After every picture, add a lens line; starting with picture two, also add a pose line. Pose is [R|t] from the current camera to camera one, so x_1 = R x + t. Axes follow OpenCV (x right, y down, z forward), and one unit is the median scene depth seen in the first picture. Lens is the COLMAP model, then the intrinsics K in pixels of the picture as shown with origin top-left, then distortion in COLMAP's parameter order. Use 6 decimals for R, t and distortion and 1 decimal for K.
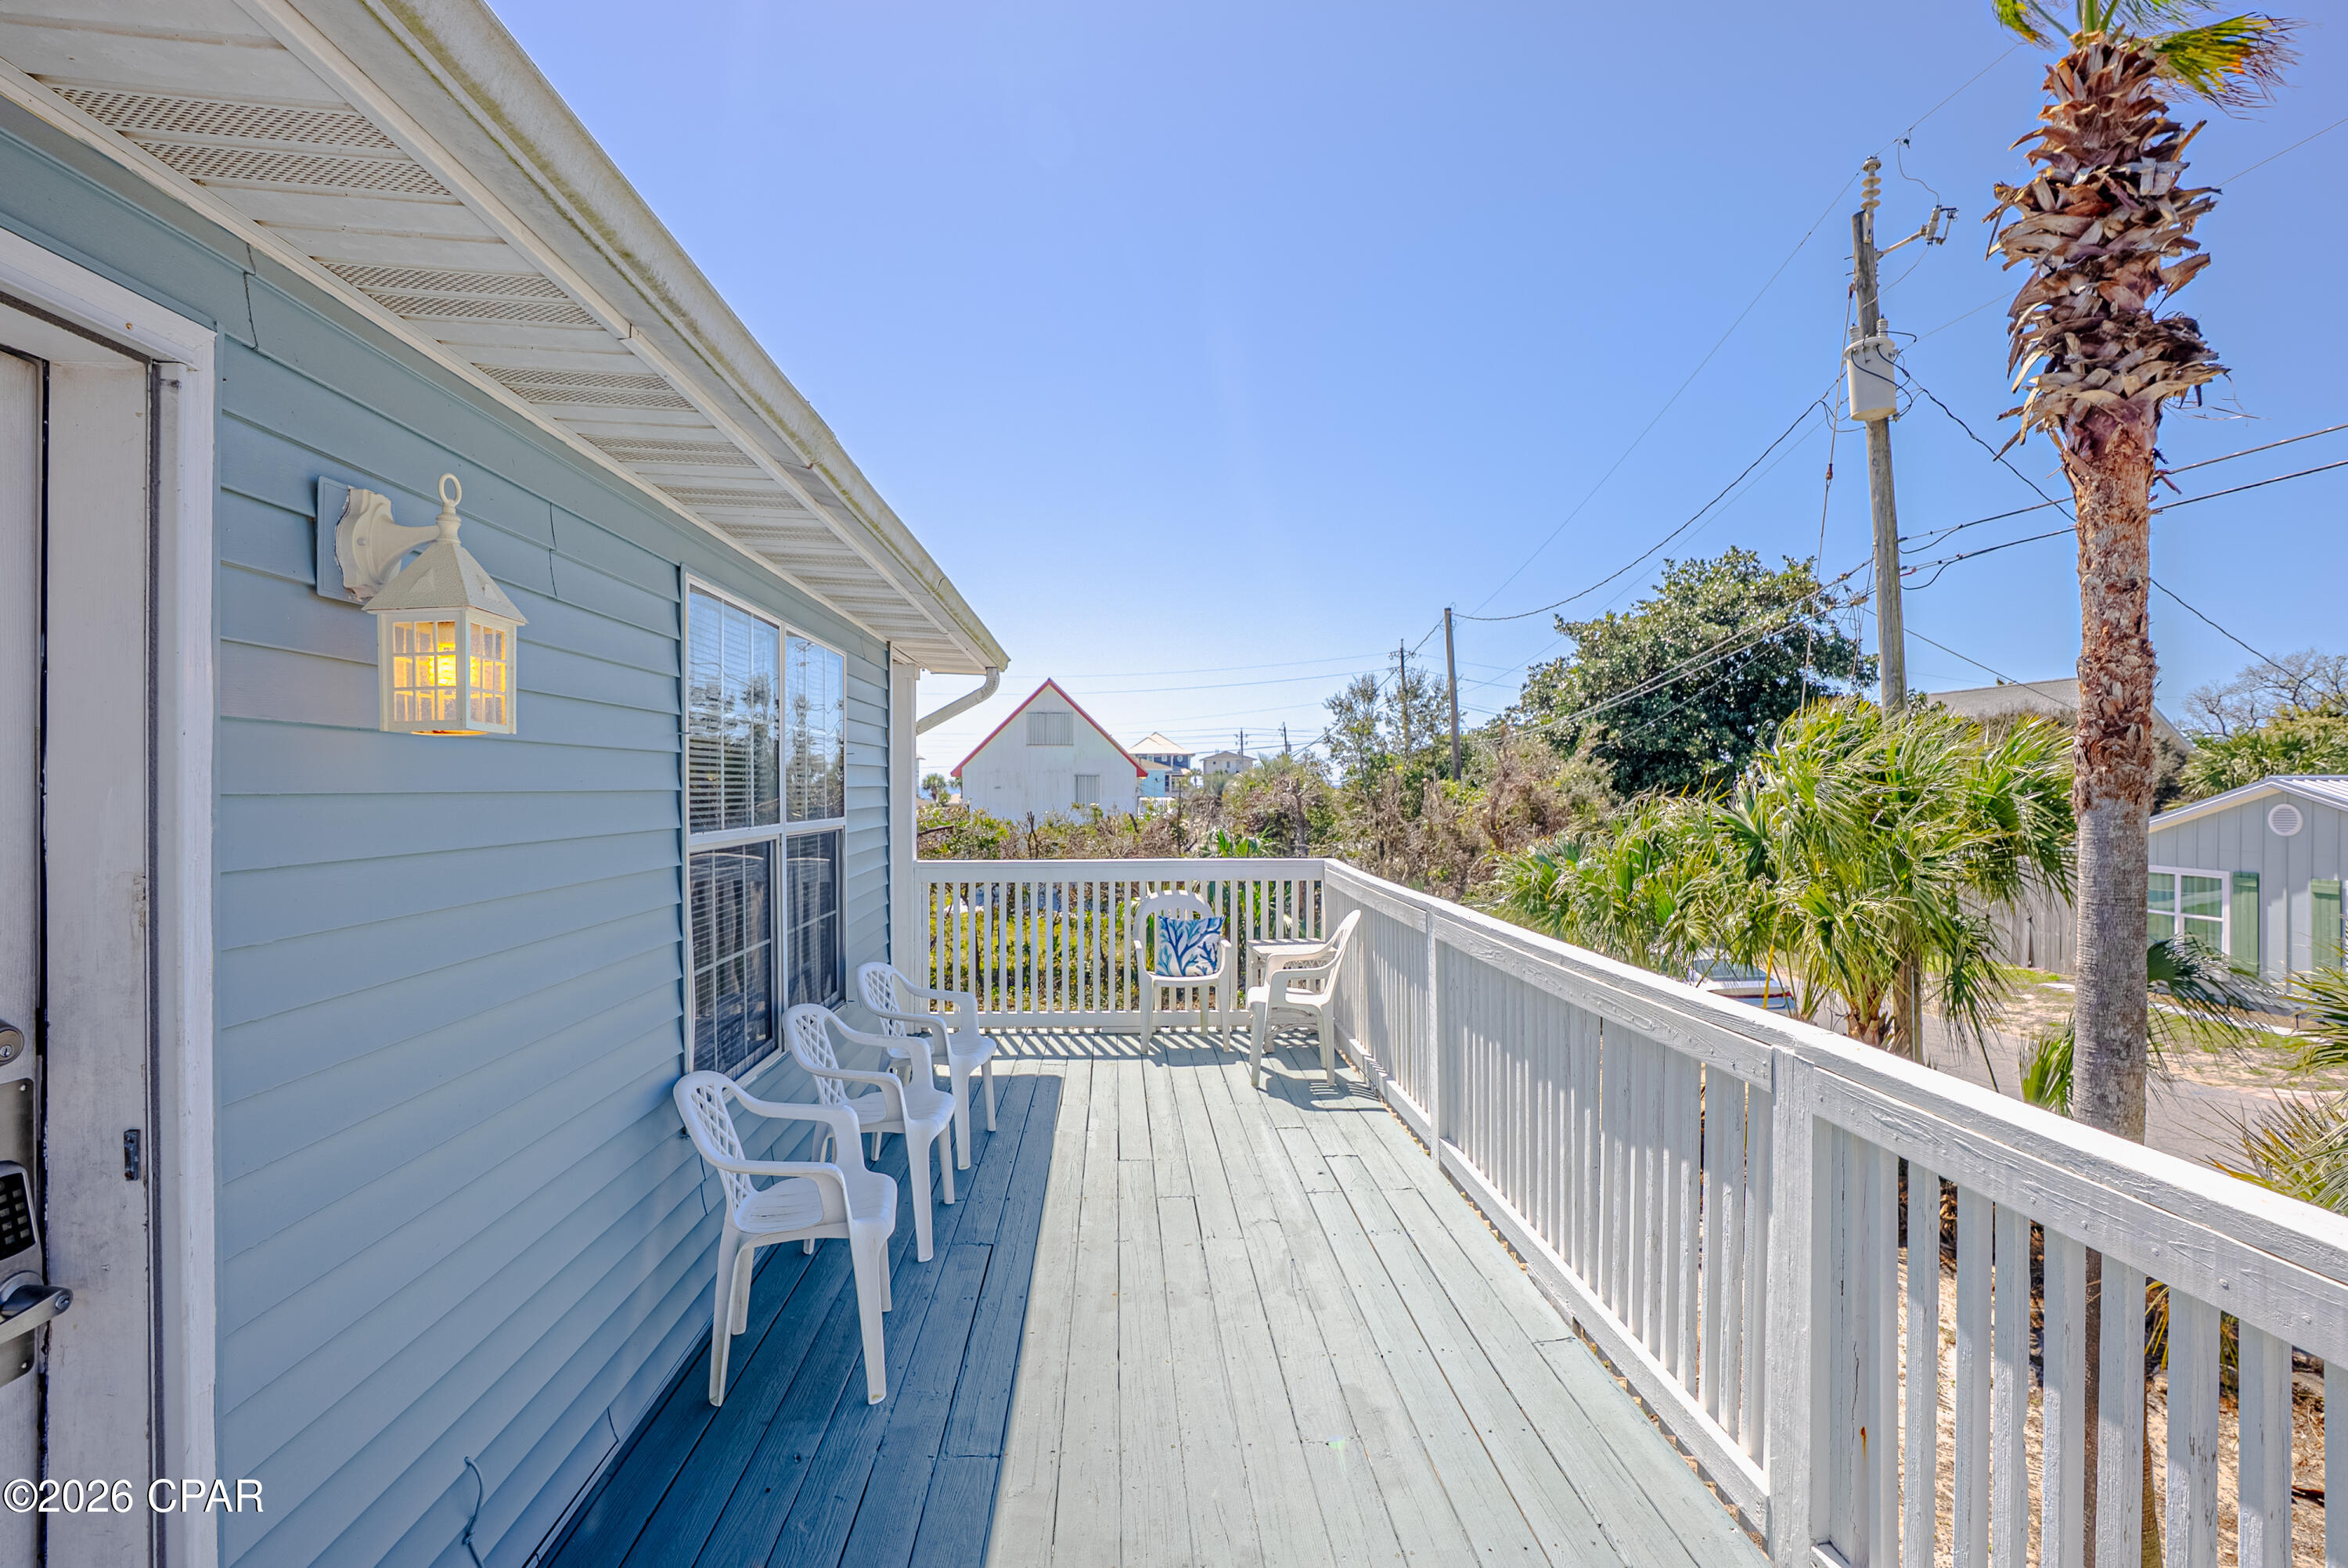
lens RADIAL K [[1099.6, 0, 1183.3], [0, 1099.6, 776.8], [0, 0, 1]] dist [-0.073566, 0.033730]
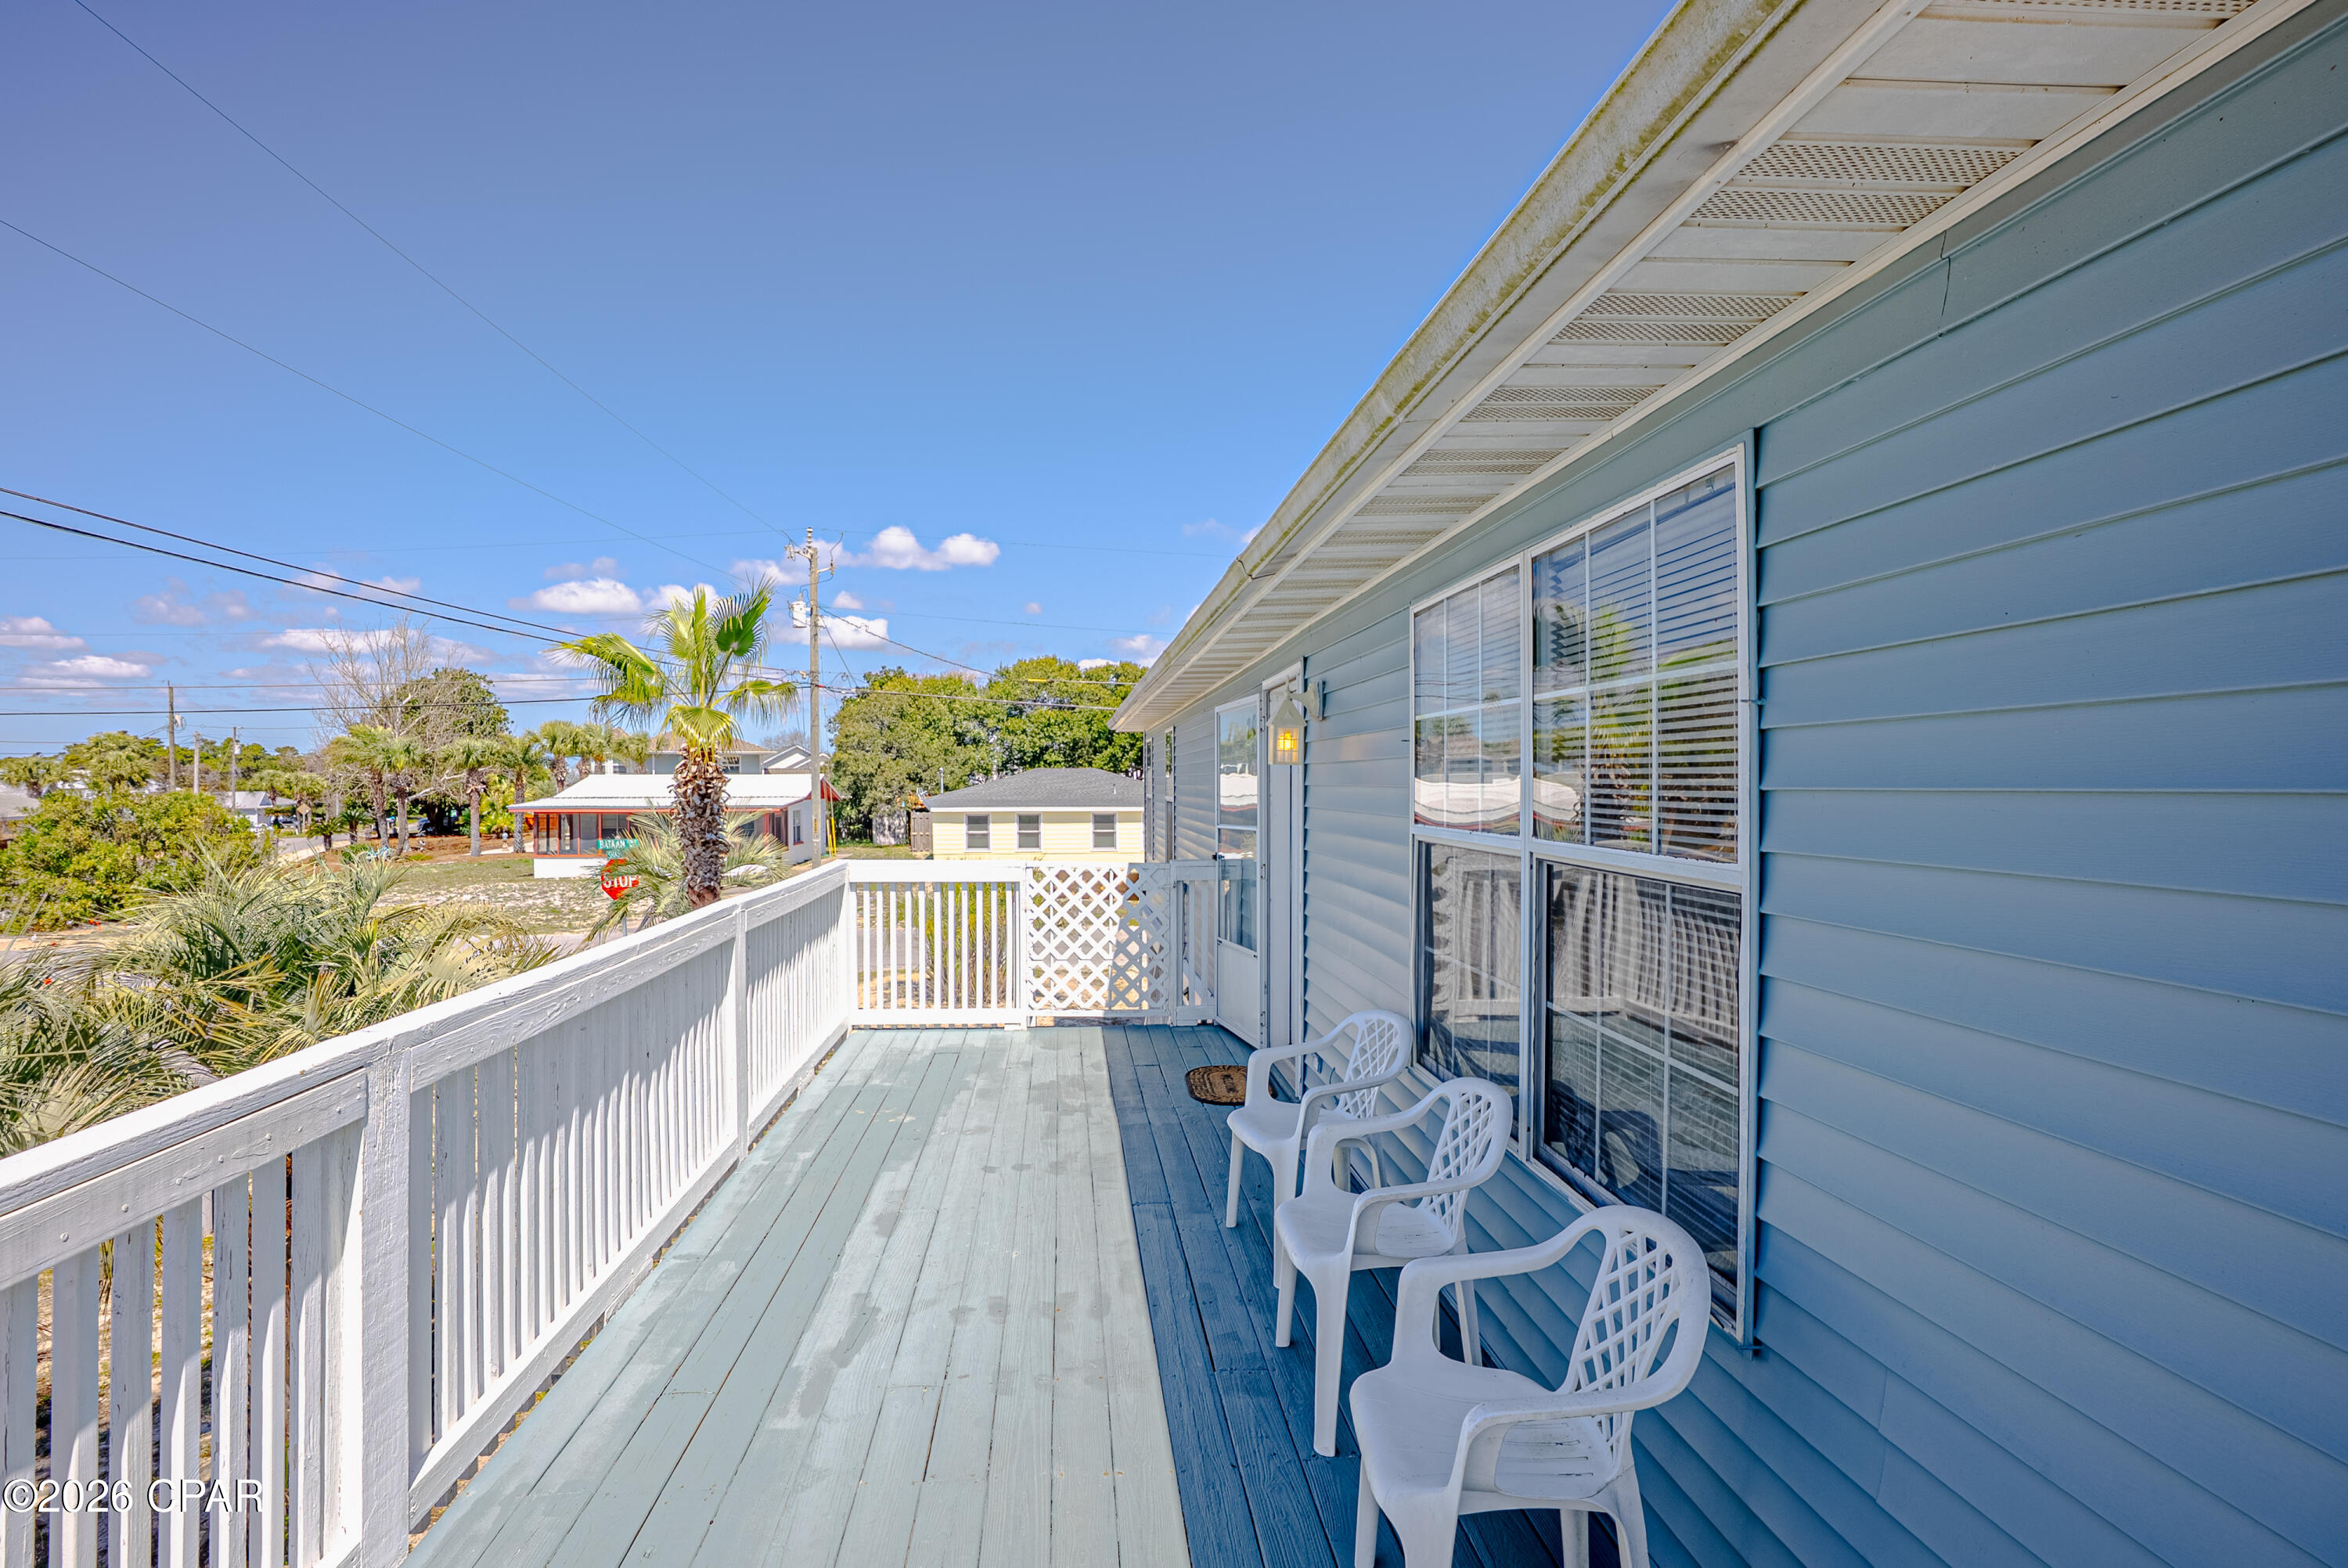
lens RADIAL K [[1099.6, 0, 1183.3], [0, 1099.6, 776.8], [0, 0, 1]] dist [-0.073566, 0.033730]
pose [[-0.999264, -0.004414, -0.038098, -0.019671], [-0.003818, 0.999869, -0.015705, 0.002223], [0.038162, -0.015548, -0.999151, 0.286881]]
